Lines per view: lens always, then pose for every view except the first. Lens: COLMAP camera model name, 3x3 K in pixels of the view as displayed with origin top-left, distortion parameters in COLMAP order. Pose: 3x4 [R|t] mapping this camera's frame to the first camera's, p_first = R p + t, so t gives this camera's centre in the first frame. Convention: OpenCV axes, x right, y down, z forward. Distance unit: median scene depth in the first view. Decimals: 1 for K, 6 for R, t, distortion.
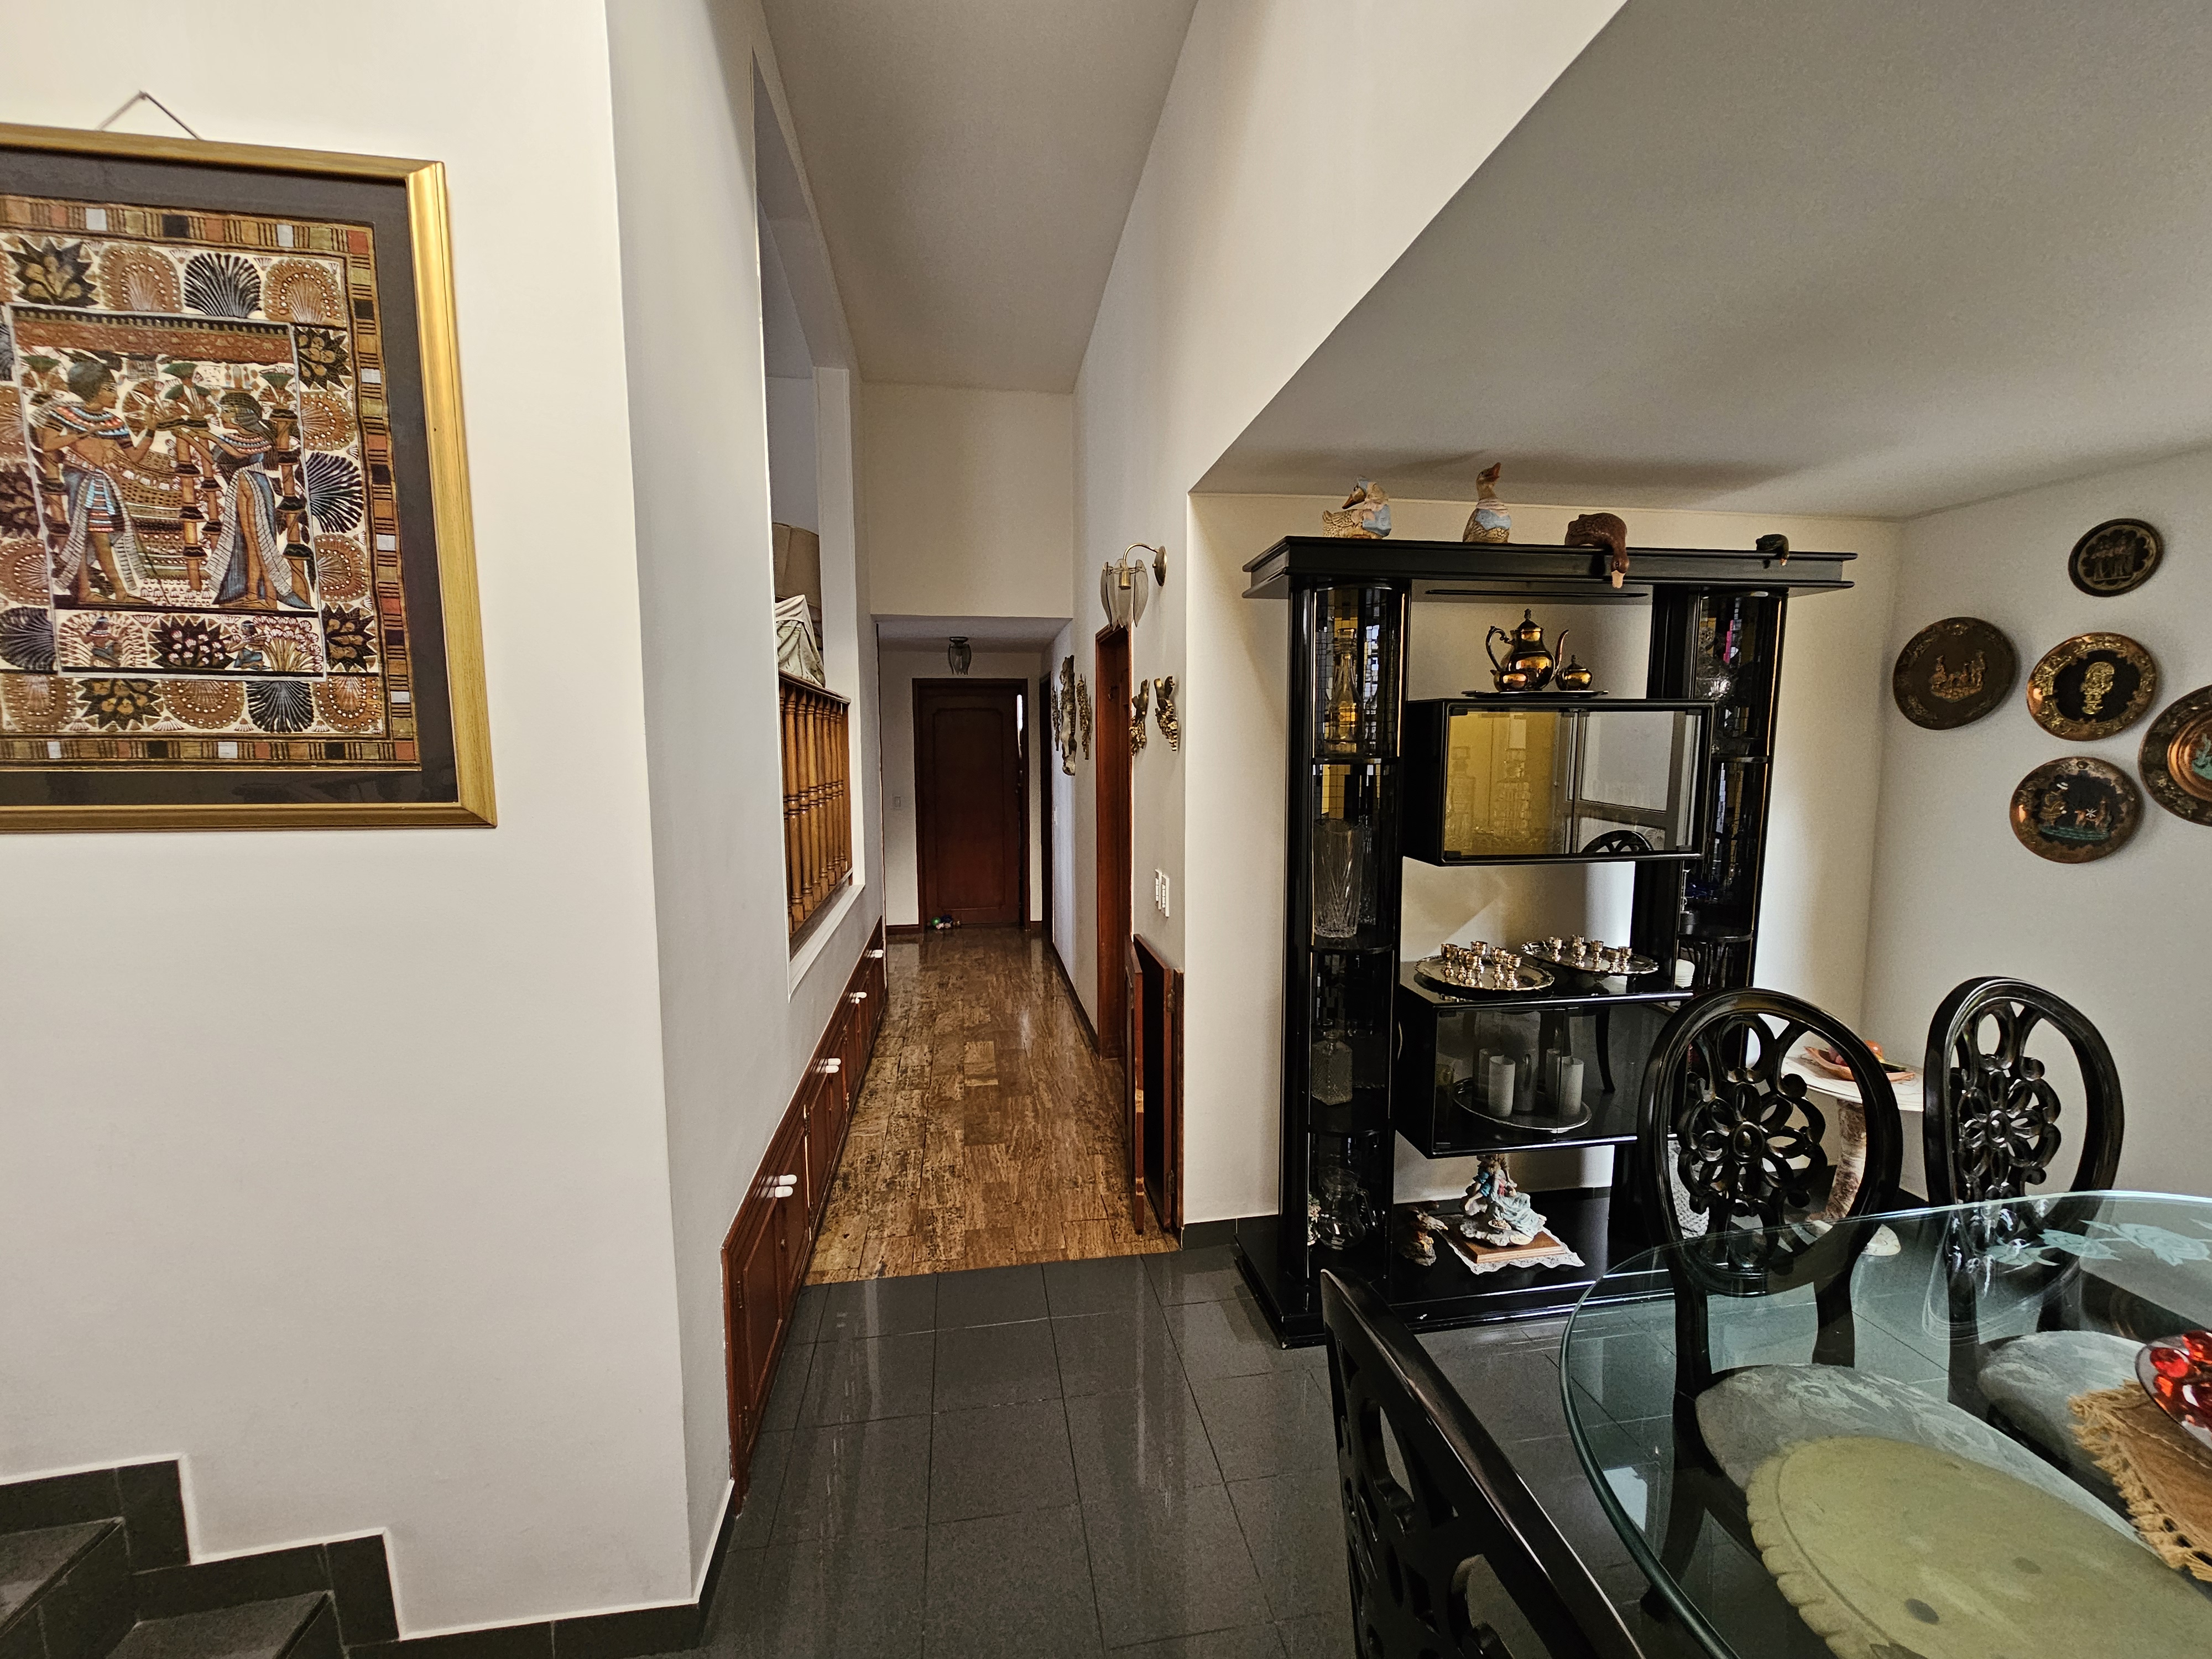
lens RADIAL K [[901.2, 0, 1106.9], [0, 901.2, 832.5], [0, 0, 1]] dist [0.001382, -0.000595]
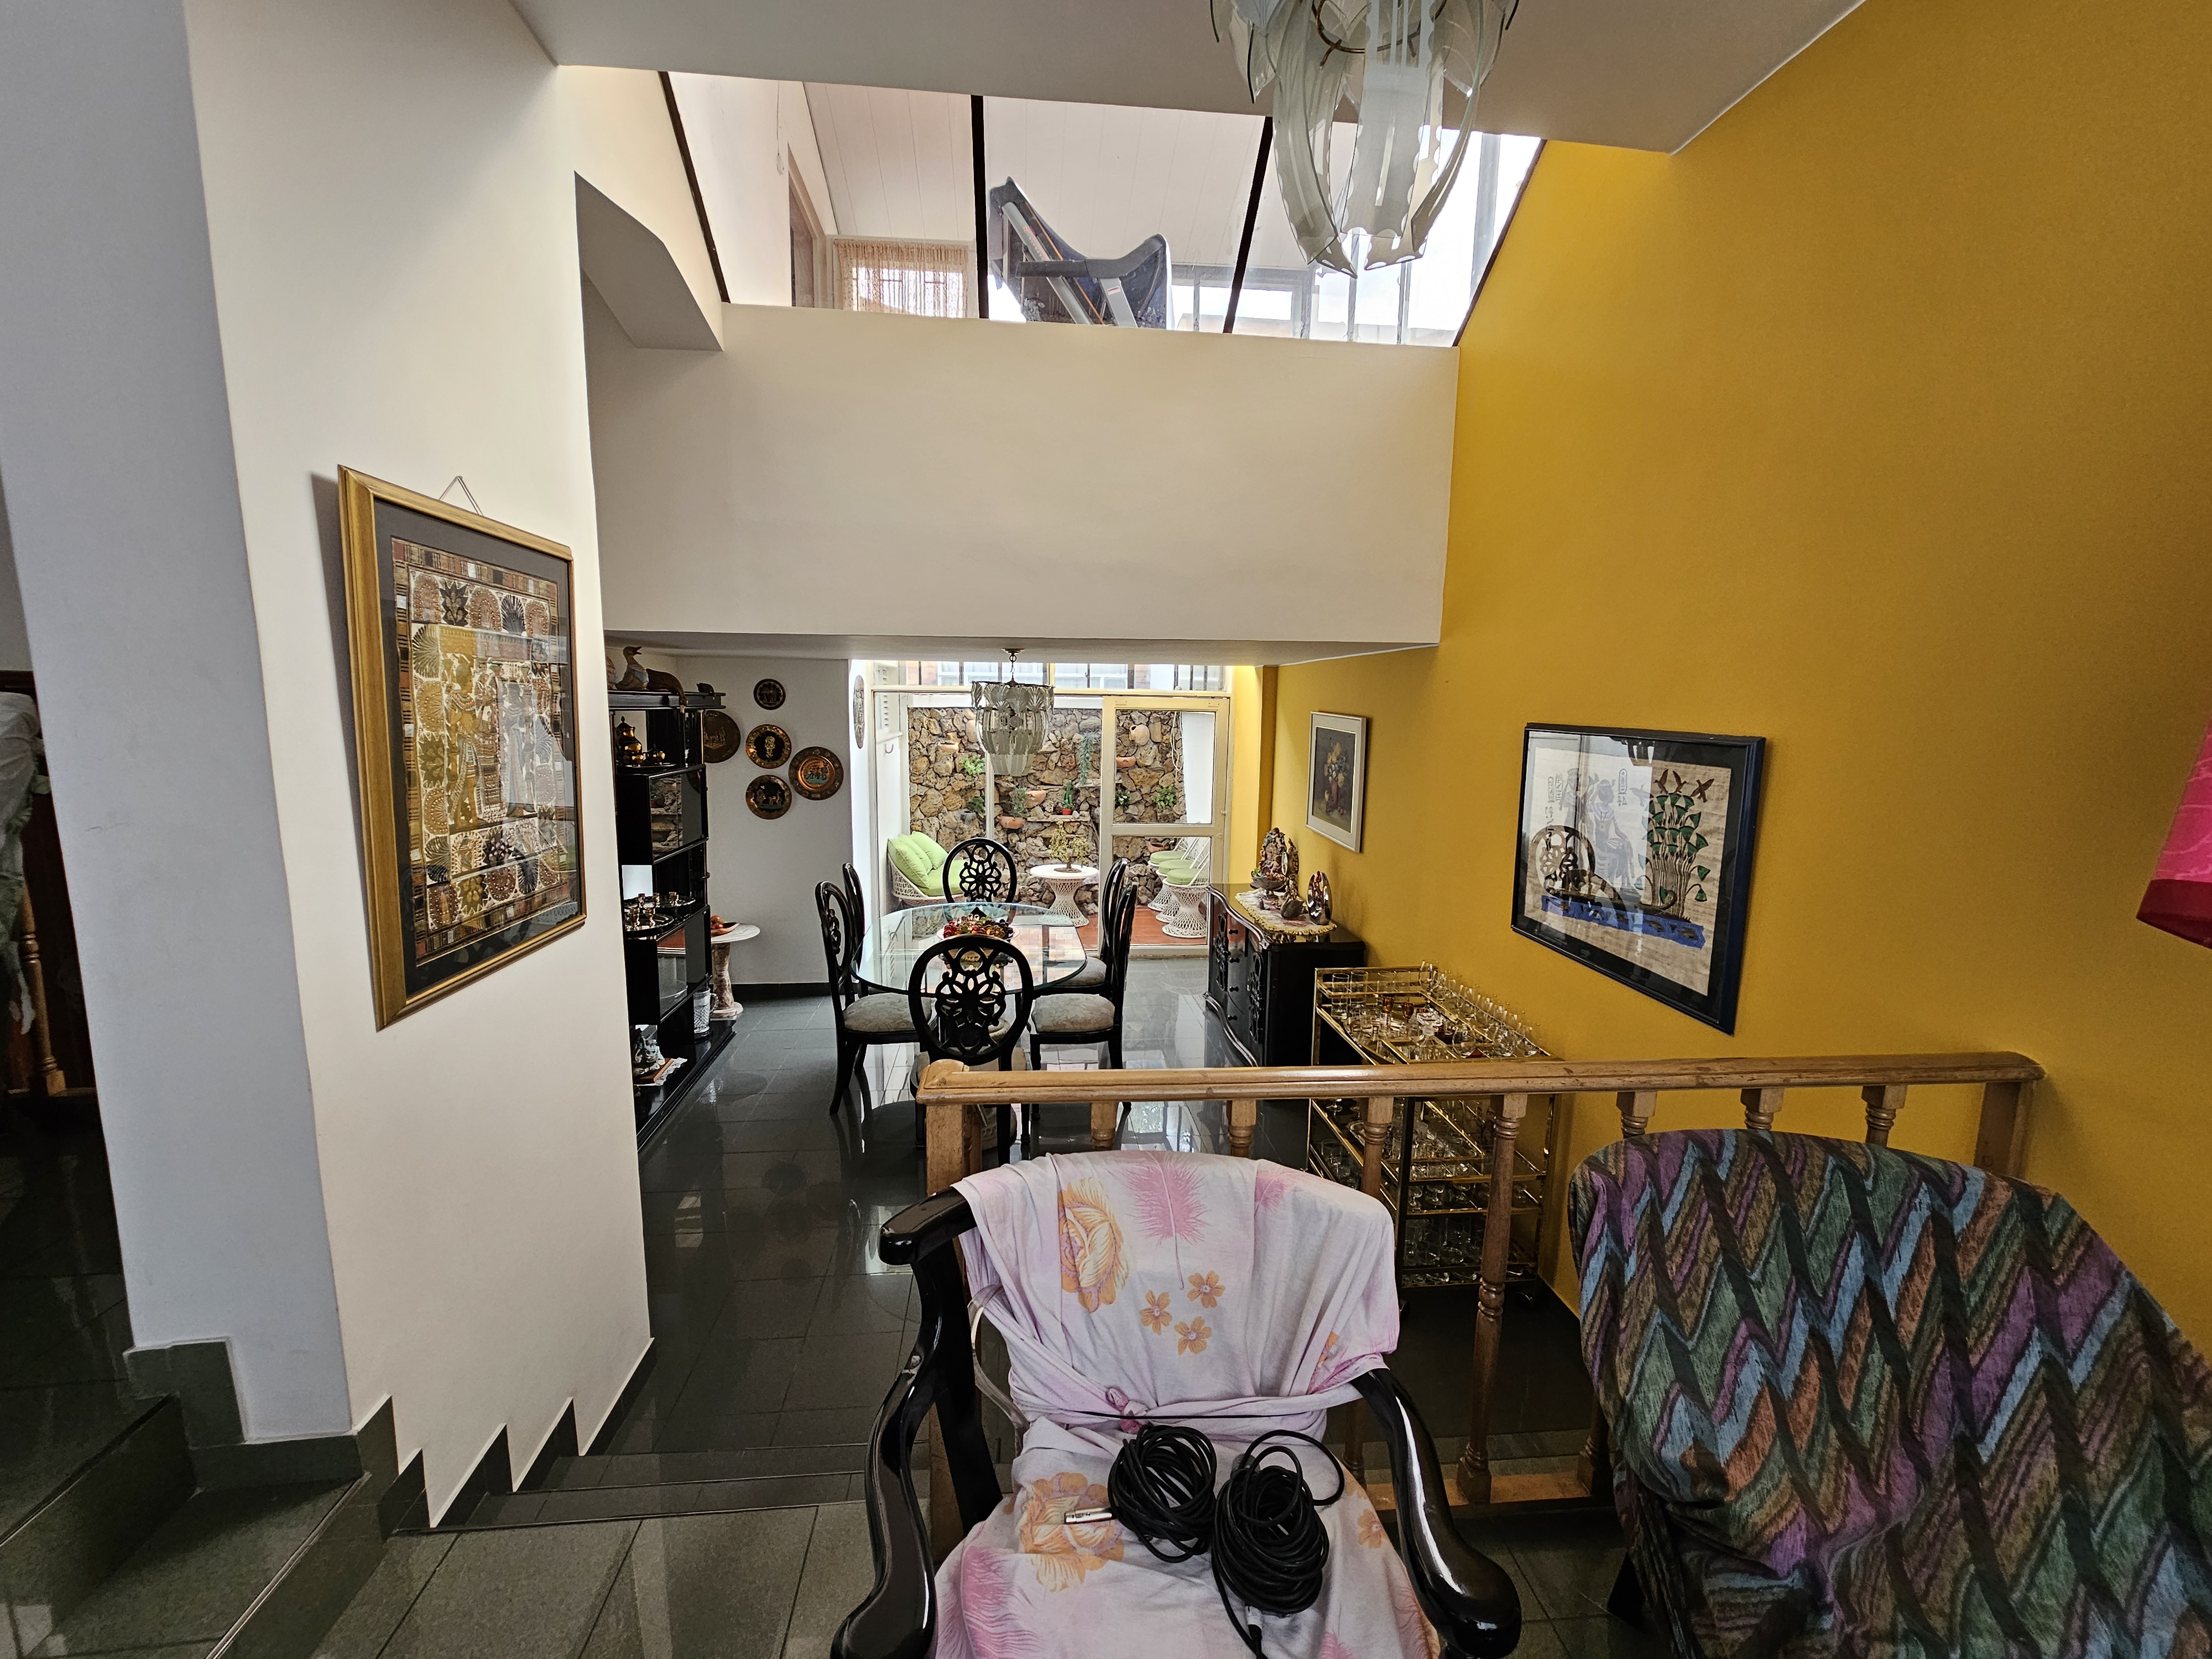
lens RADIAL K [[901.2, 0, 1097.5], [0, 901.2, 827.6], [0, 0, 1]] dist [0.001382, -0.000595]
pose [[0.066059, -0.134916, 0.988653, -1.382971], [0.086560, 0.987856, 0.129023, -0.197346], [-0.994054, 0.077054, 0.076935, -0.052686]]
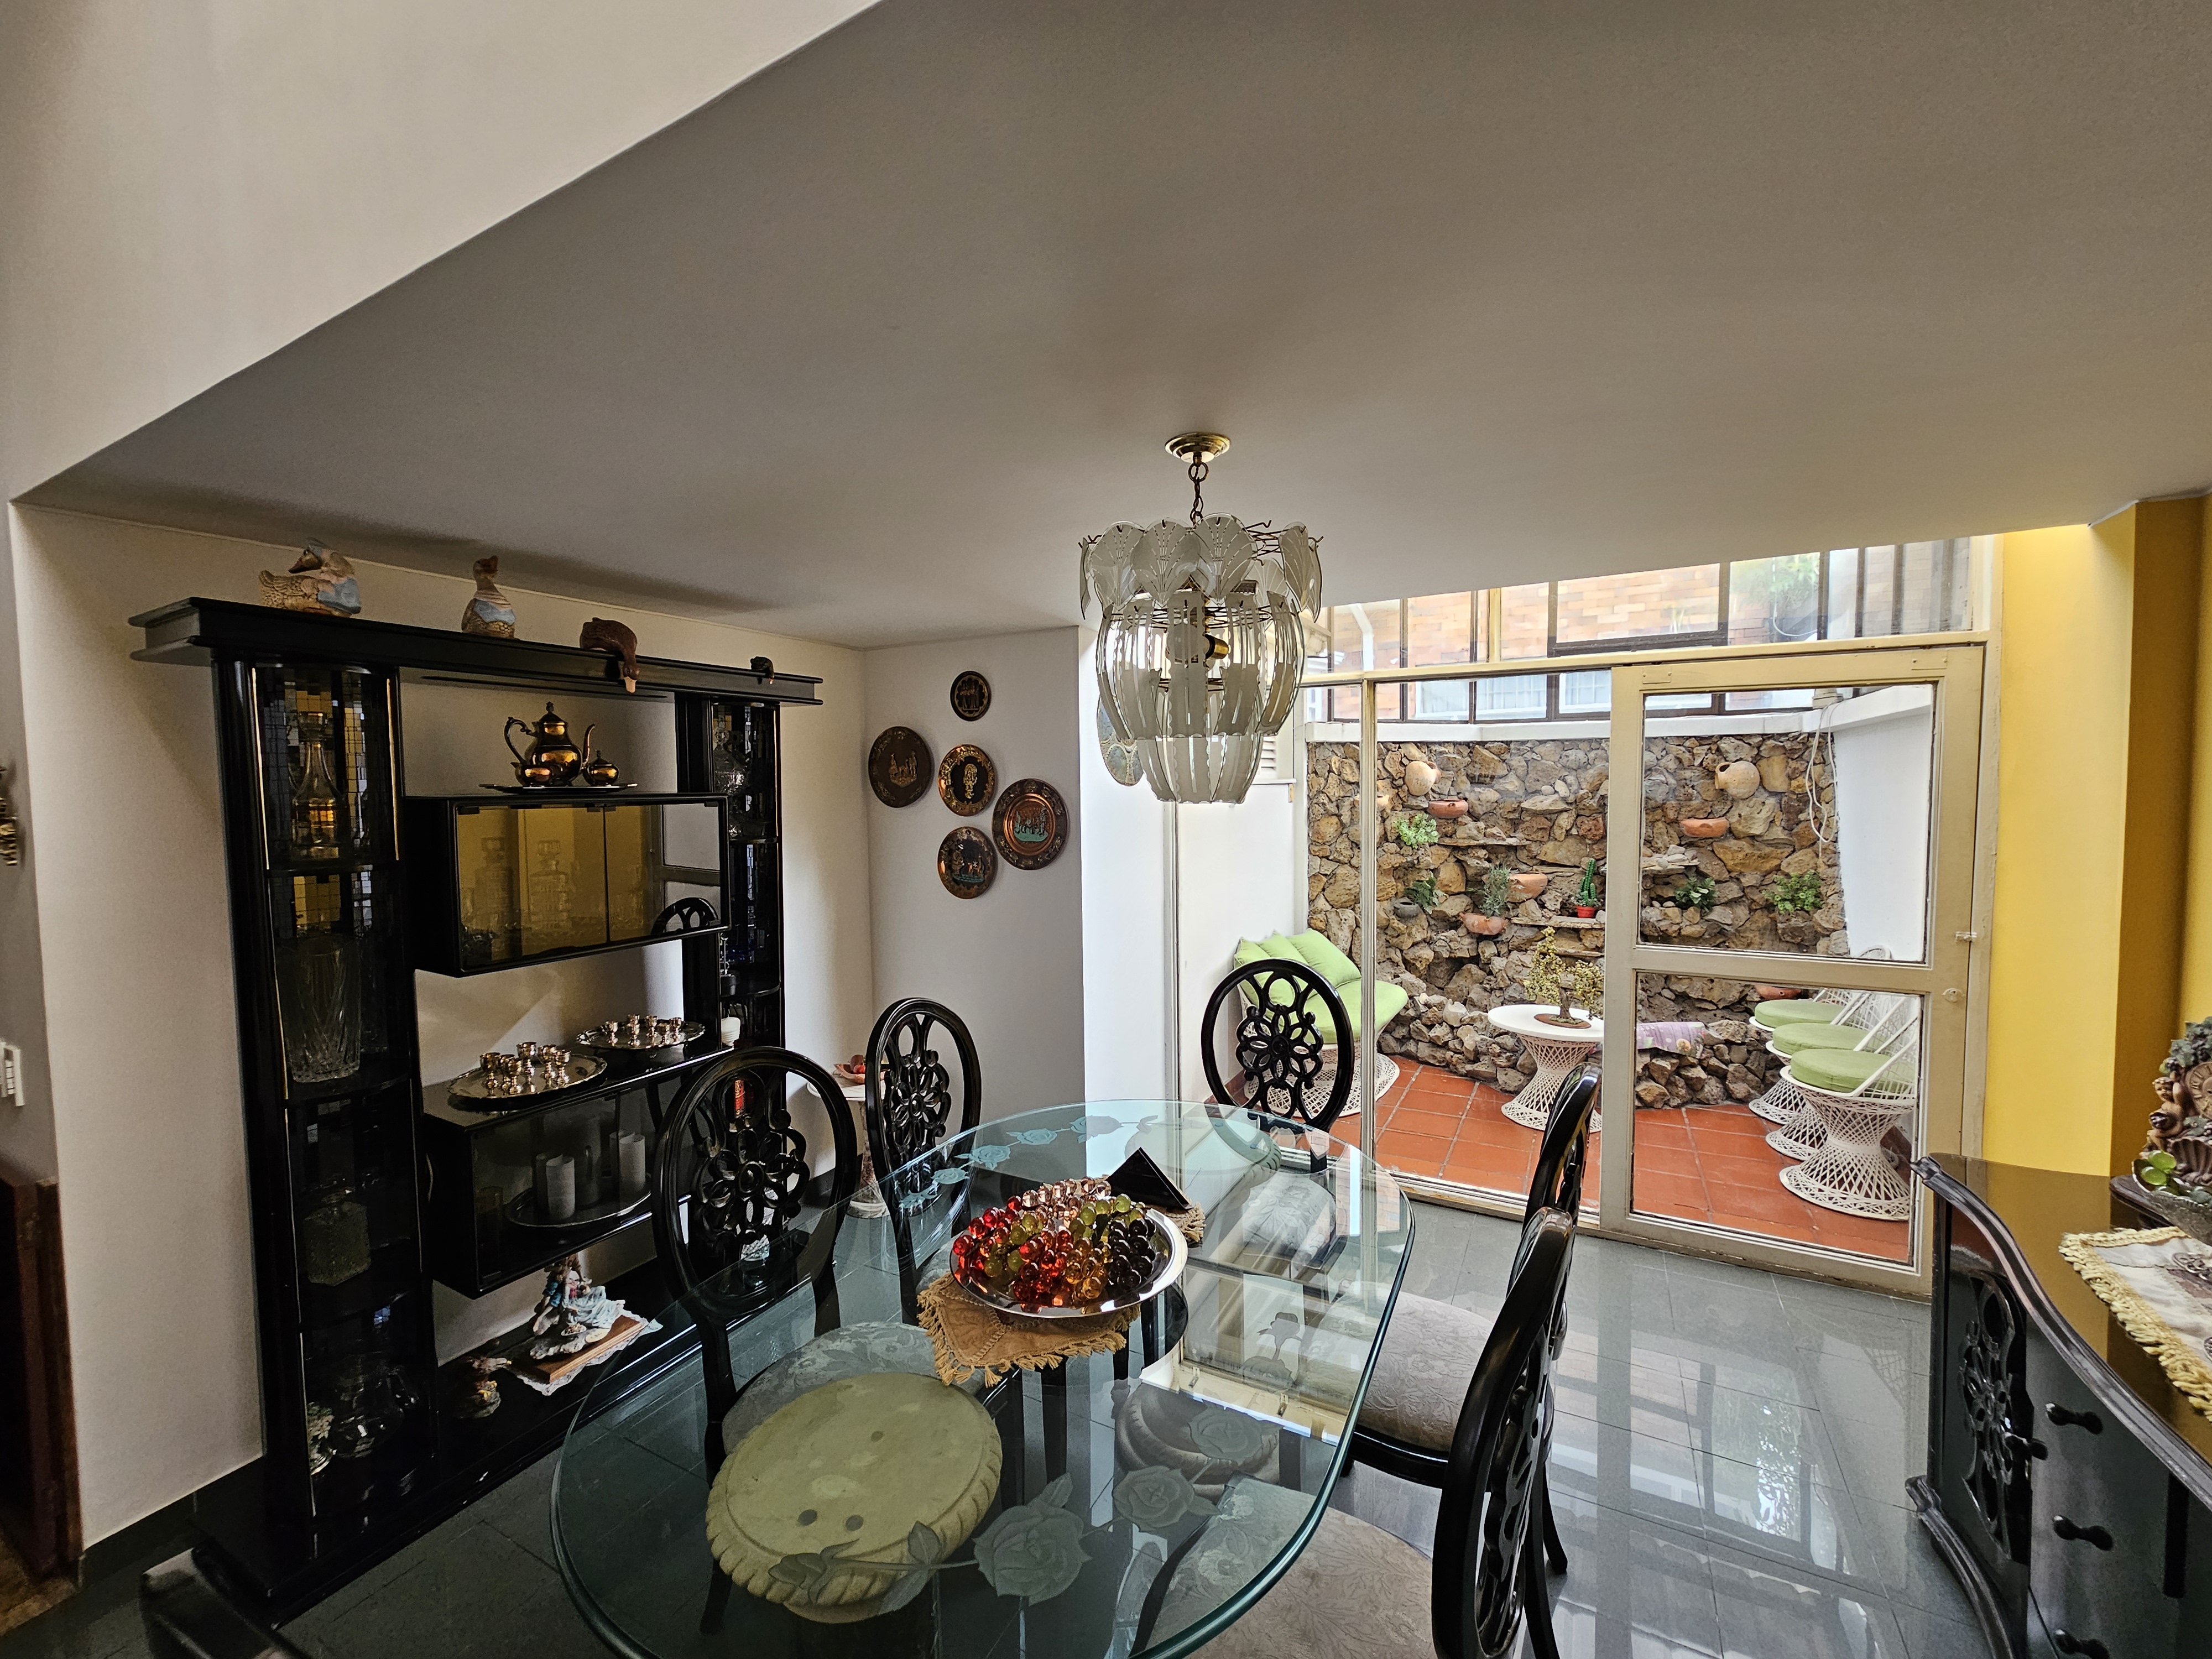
lens RADIAL K [[901.2, 0, 1102.7], [0, 901.2, 835.2], [0, 0, 1]] dist [0.001382, -0.000595]
pose [[0.612940, -0.046783, 0.788743, 0.051780], [0.089871, 0.995895, -0.010770, -0.037817], [-0.785002, 0.077487, 0.614628, -0.092949]]
